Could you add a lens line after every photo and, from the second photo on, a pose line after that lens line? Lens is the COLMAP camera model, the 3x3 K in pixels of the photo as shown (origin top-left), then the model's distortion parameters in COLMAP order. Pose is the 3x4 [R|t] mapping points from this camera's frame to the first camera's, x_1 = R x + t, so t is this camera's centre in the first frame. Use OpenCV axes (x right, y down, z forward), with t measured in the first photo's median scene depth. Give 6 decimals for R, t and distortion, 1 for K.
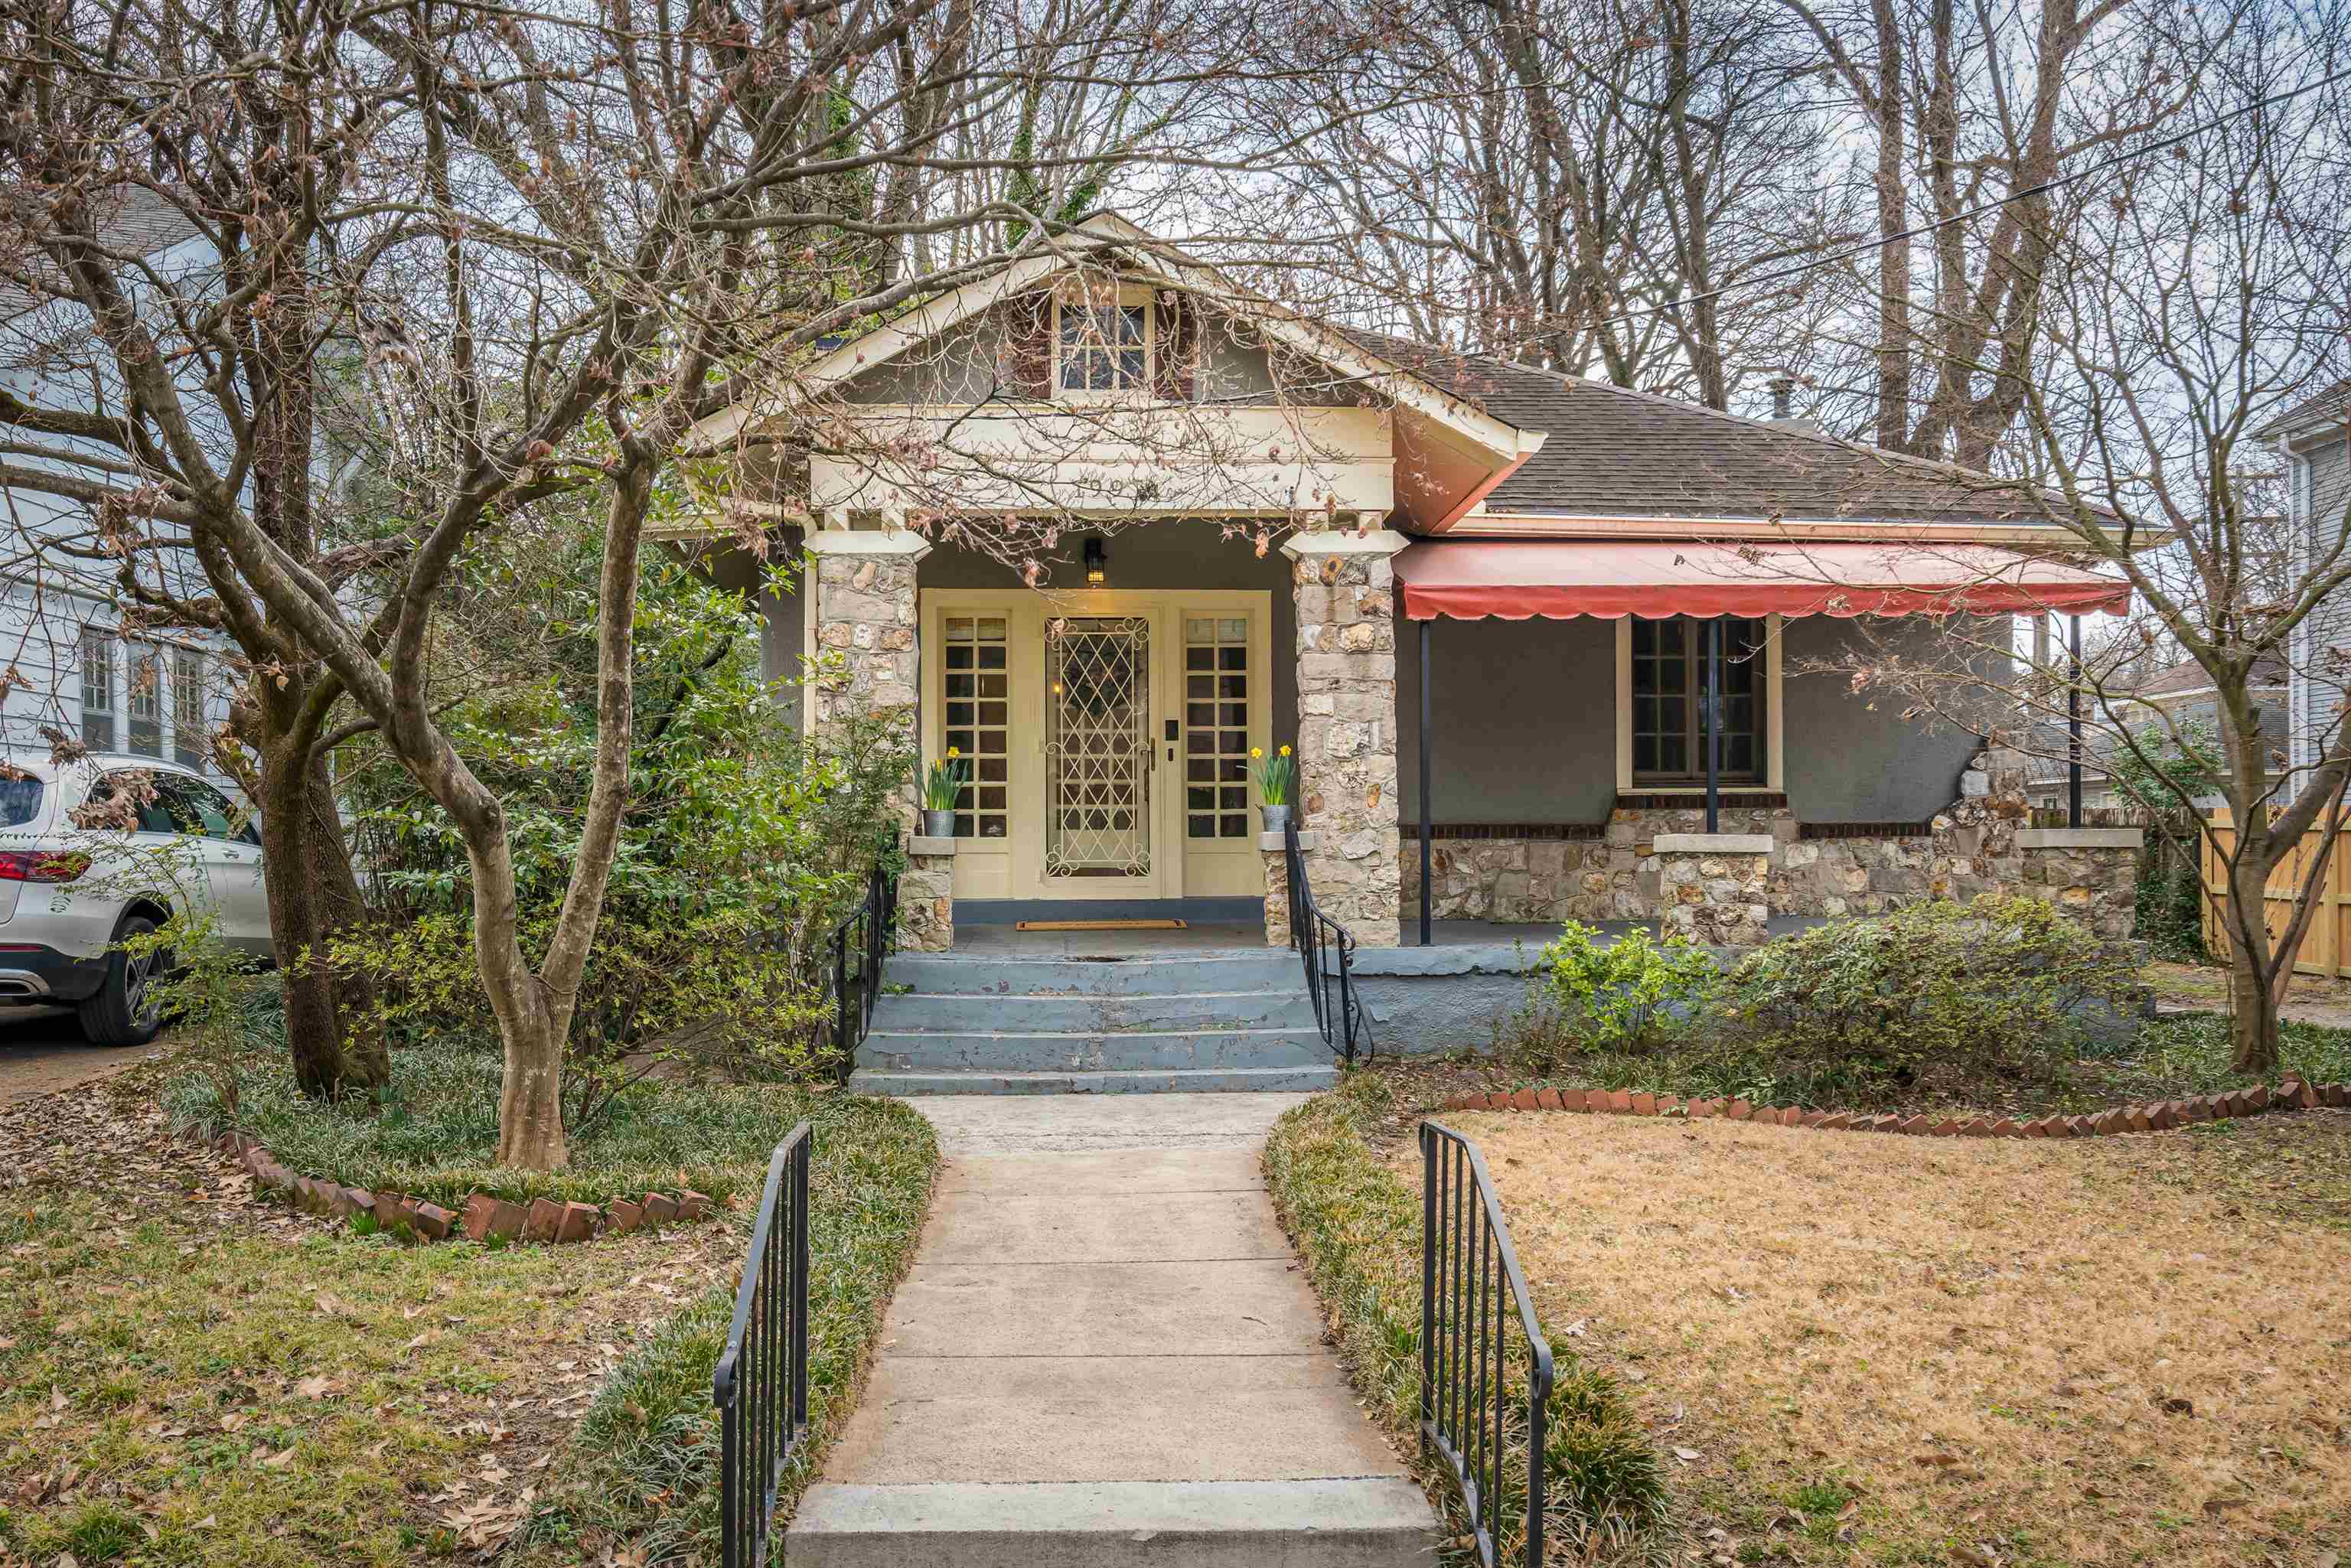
lens RADIAL K [[1227.1, 0, 1175.5], [0, 1227.1, 784.0], [0, 0, 1]] dist [-0.000105, -0.000212]
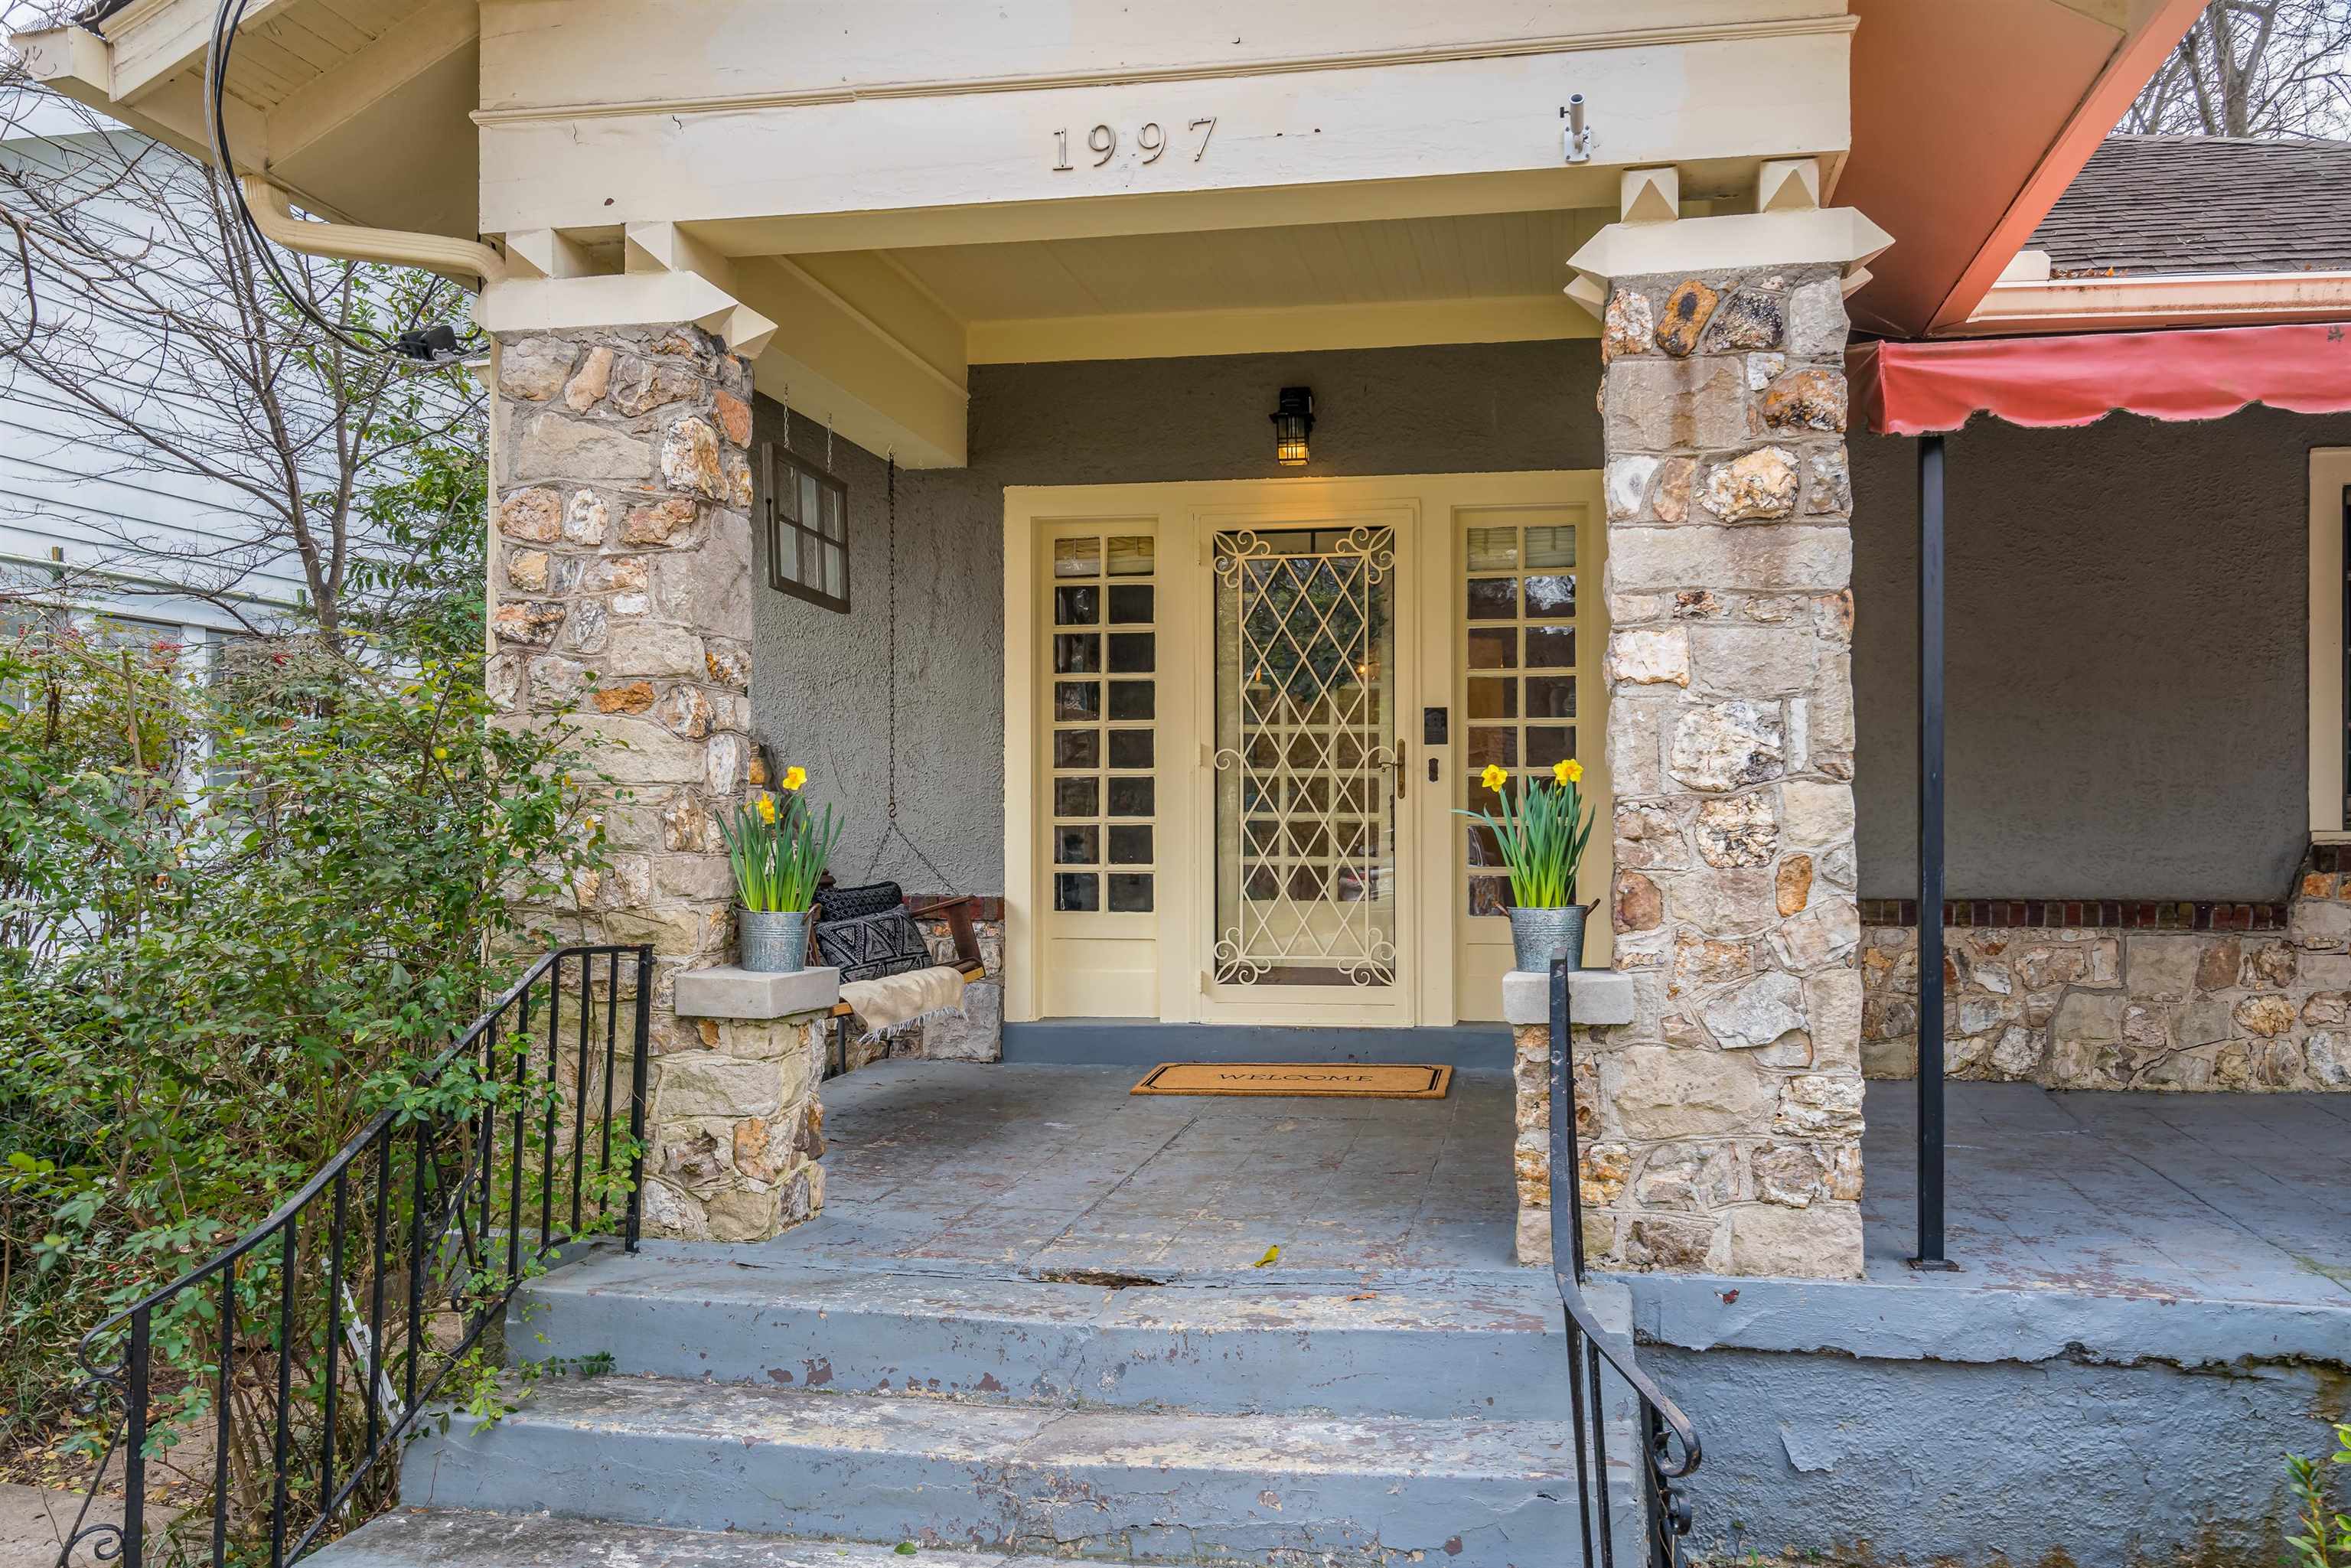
lens RADIAL K [[1847.2, 0, 1177.2], [0, 1847.2, 834.4], [0, 0, 1]] dist [0.020191, -0.002761]
pose [[0.984919, 0.001148, -0.173010, 0.067647], [0.001228, 0.999906, 0.013625, -0.014877], [0.173009, -0.013632, 0.984826, 0.370852]]
